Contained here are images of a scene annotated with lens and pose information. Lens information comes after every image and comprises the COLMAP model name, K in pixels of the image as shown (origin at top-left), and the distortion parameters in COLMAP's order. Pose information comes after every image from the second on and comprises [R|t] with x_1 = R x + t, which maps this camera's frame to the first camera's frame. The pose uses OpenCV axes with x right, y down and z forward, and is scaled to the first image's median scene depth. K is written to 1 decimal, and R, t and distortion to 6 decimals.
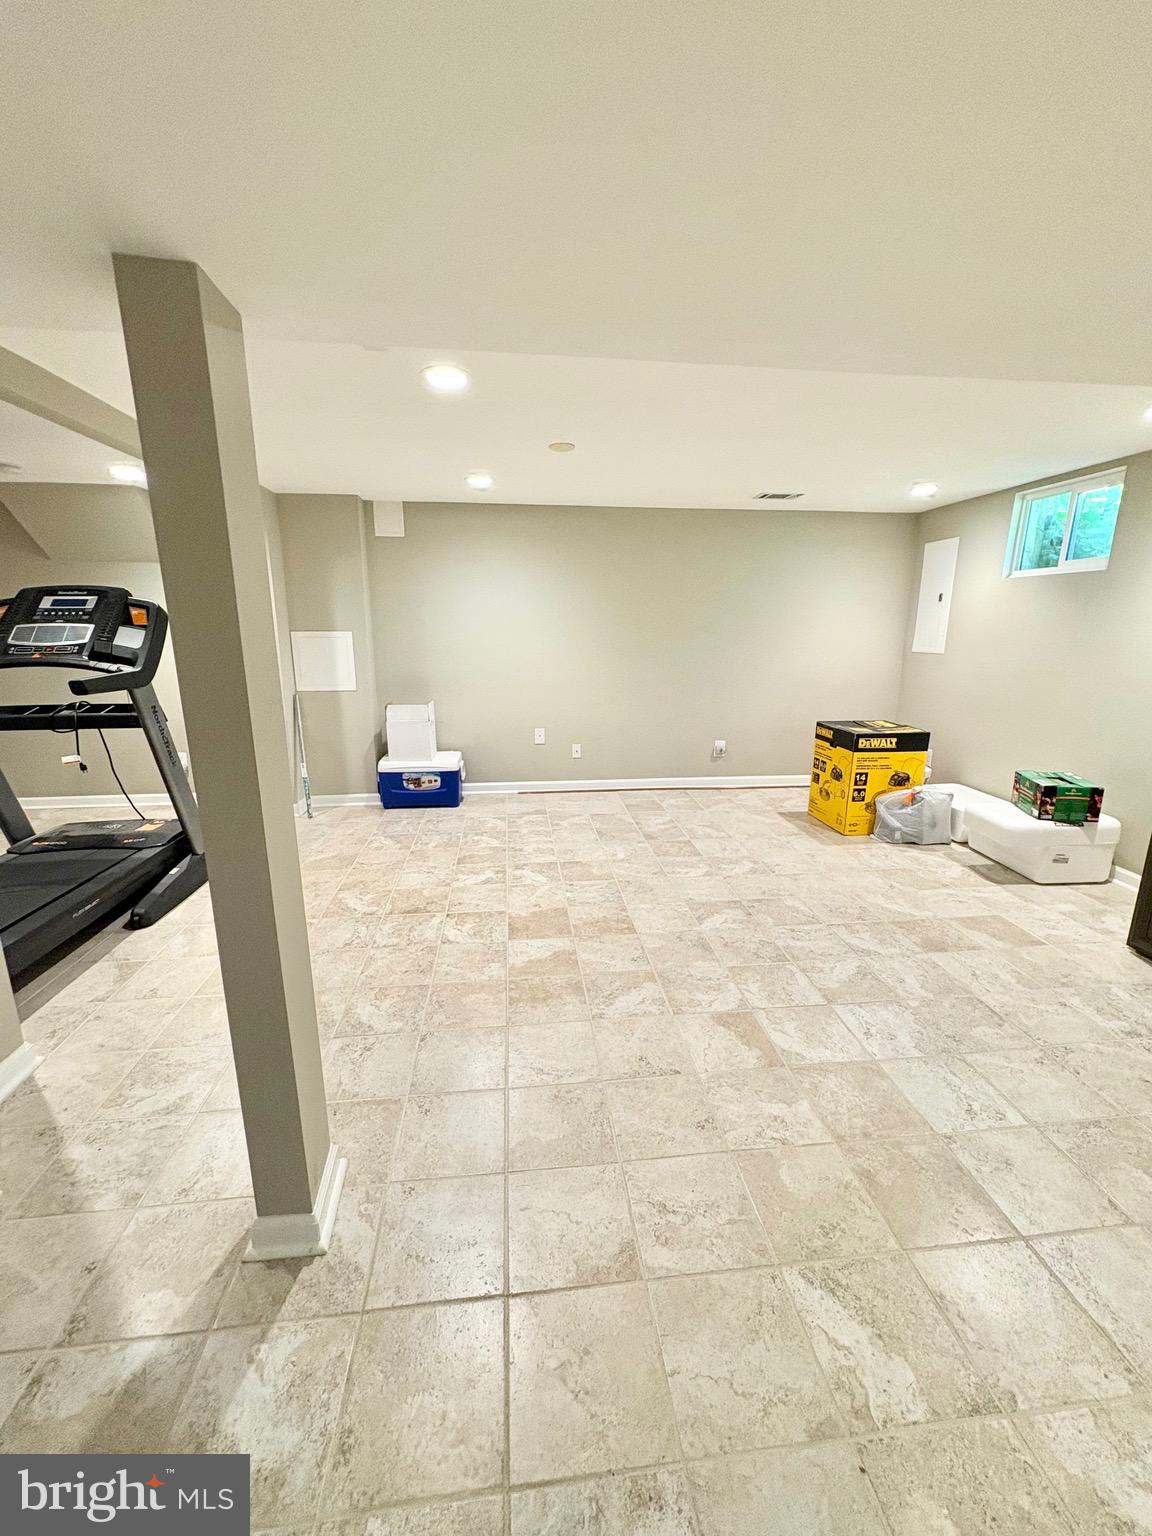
lens RADIAL K [[612.2, 0, 576.0], [0, 612.2, 768.0], [0, 0, 1]] dist [-0.000127, -0.000035]
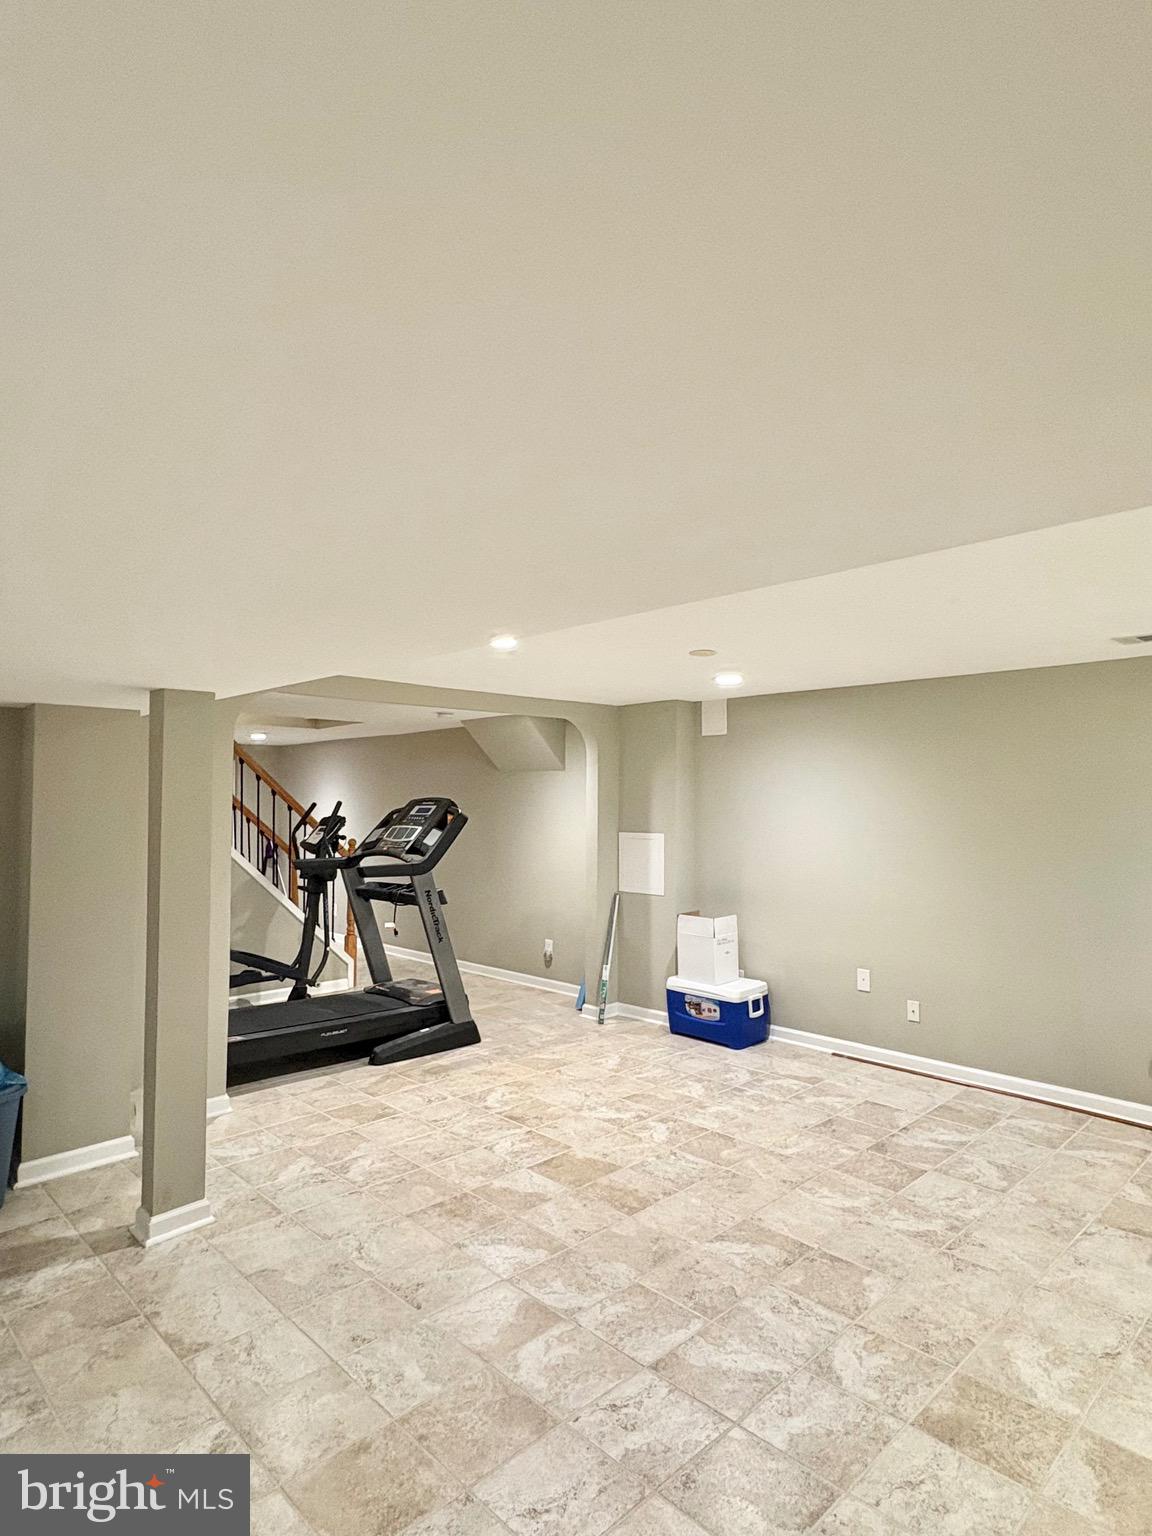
lens RADIAL K [[859.3, 0, 576.0], [0, 859.3, 768.0], [0, 0, 1]] dist [-0.004286, 0.001856]
pose [[0.614941, -0.034403, -0.787822, 0.778915], [-0.183441, 0.965400, -0.185344, -0.061790], [0.766940, 0.258495, 0.587353, 0.104209]]
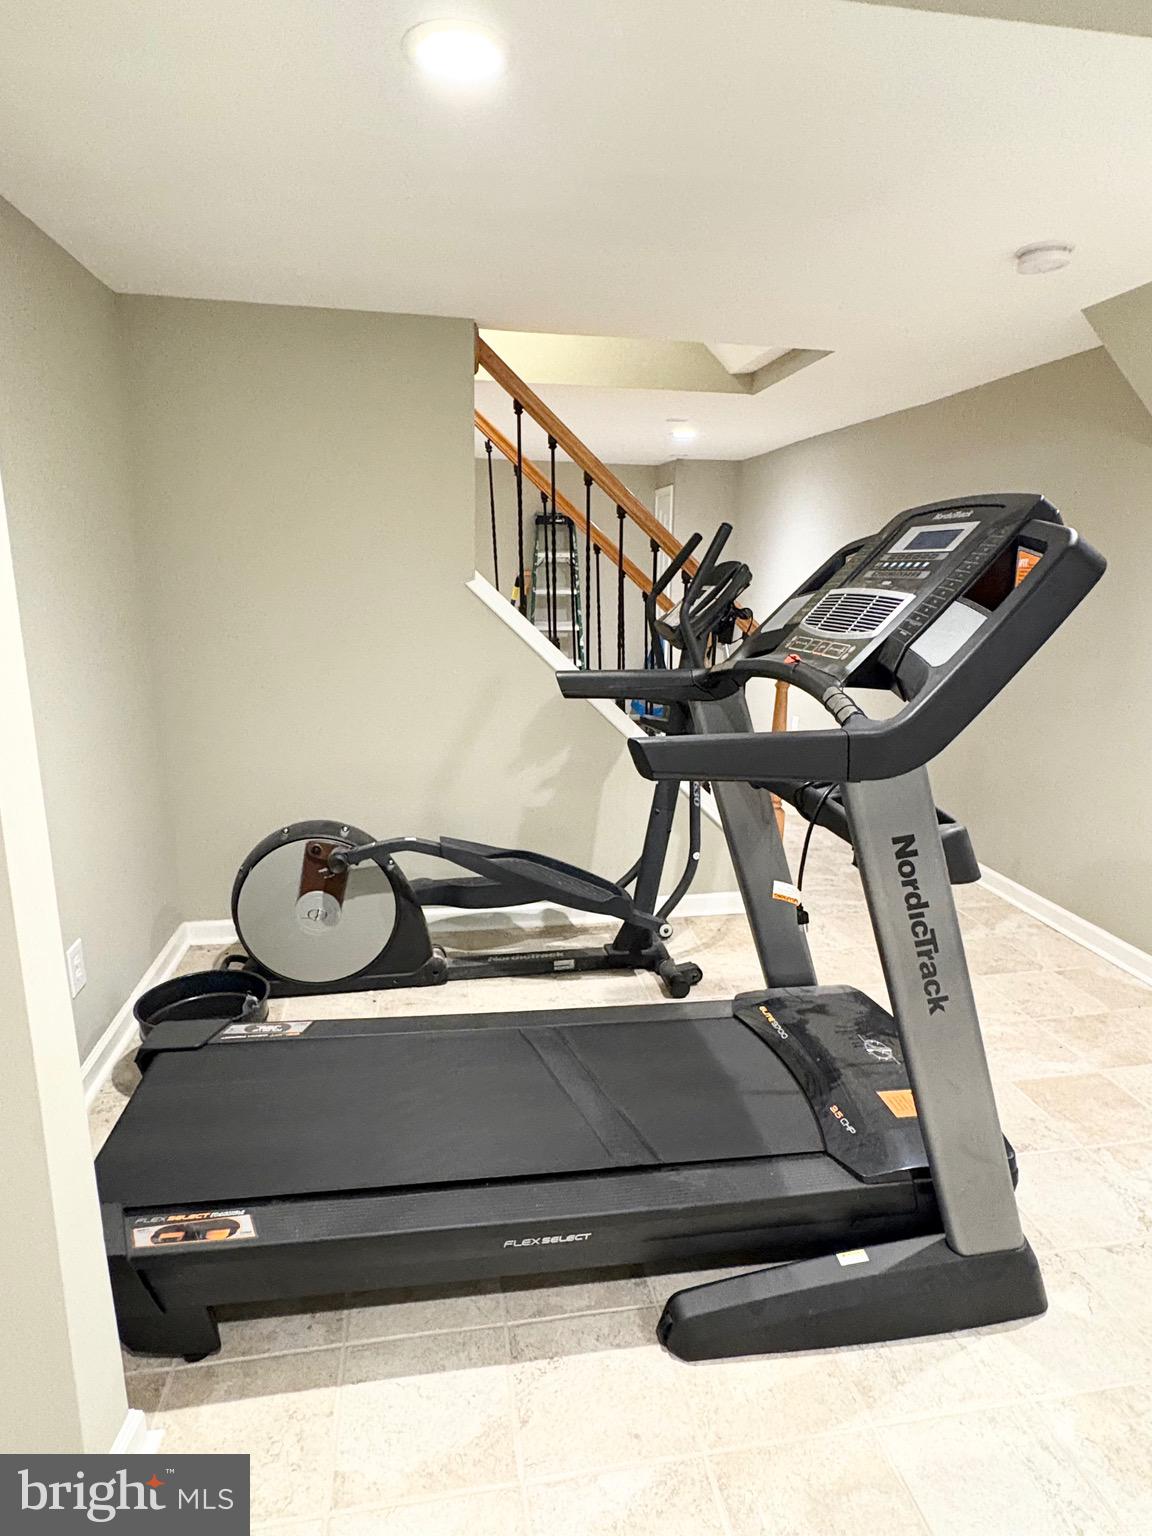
lens RADIAL K [[859.3, 0, 576.0], [0, 859.3, 768.0], [0, 0, 1]] dist [-0.004286, 0.001856]
pose [[0.055434, 0.228806, -0.971892, -0.209212], [-0.245545, 0.946620, 0.208851, -0.163713], [0.967799, 0.227066, 0.108657, 0.650720]]
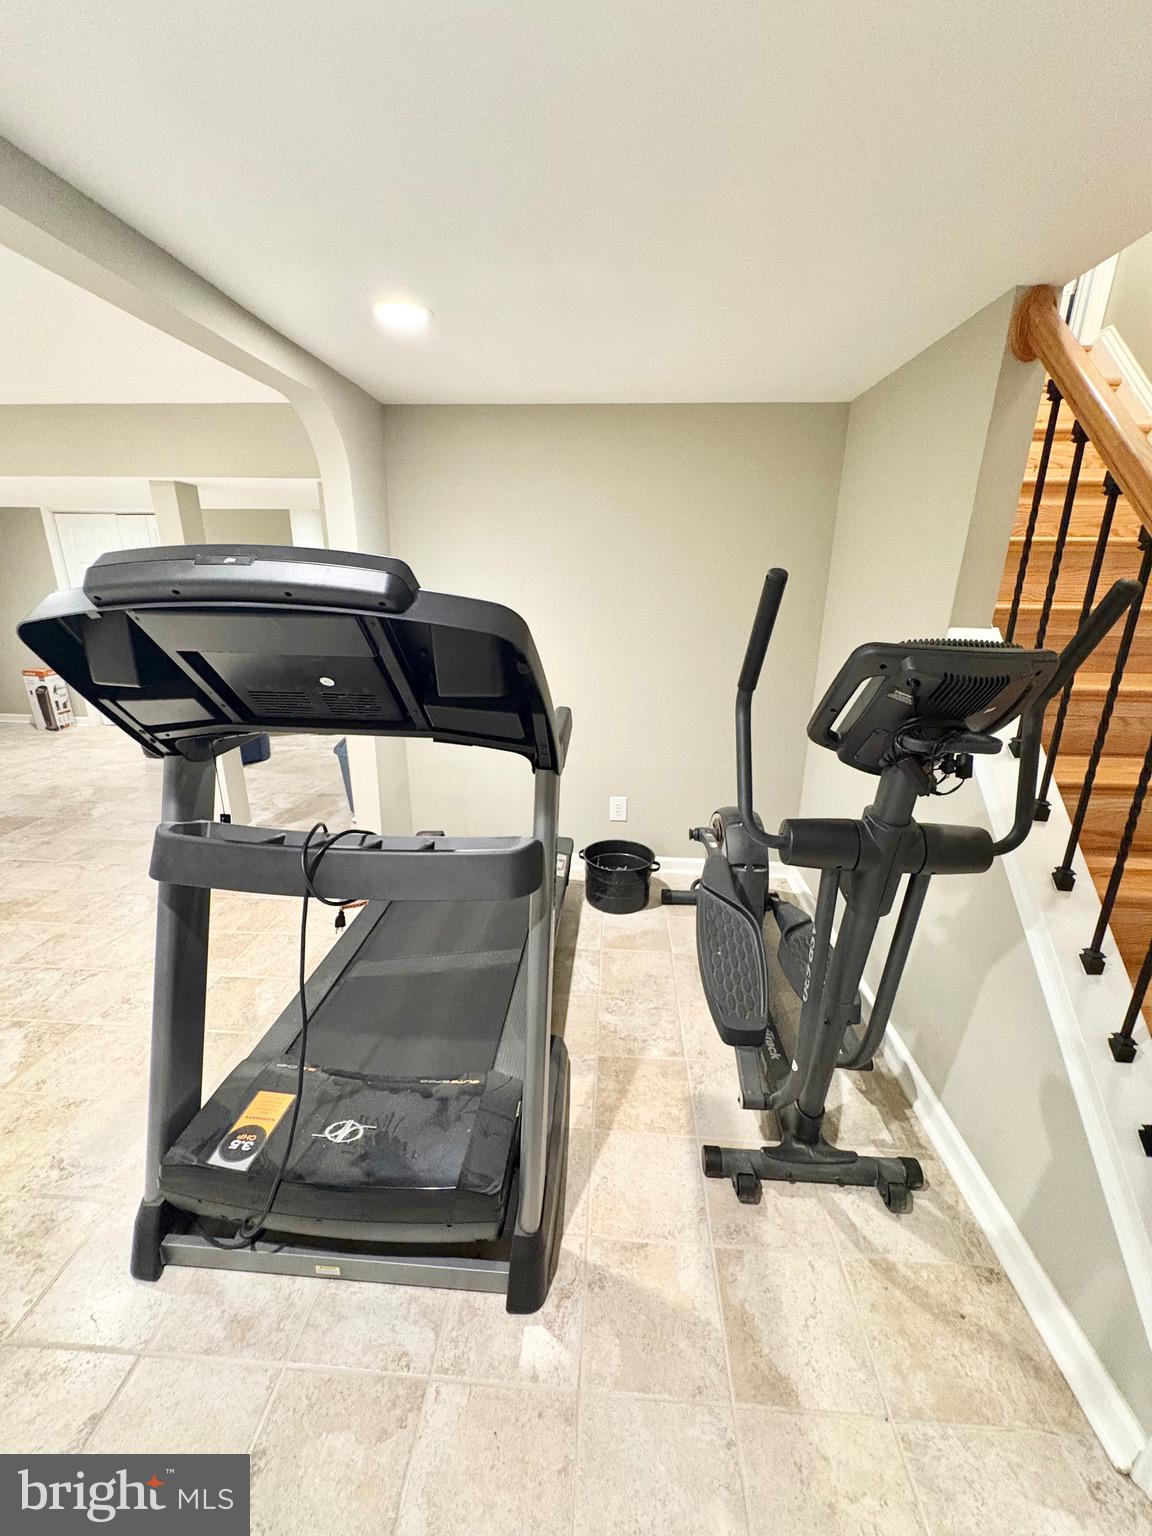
lens RADIAL K [[612.2, 0, 576.0], [0, 612.2, 768.0], [0, 0, 1]] dist [-0.000127, -0.000035]
pose [[-0.985822, -0.062780, 0.155605, -0.922911], [0.026386, 0.857827, 0.513262, -0.318990], [-0.165704, 0.510091, -0.844008, 1.152380]]
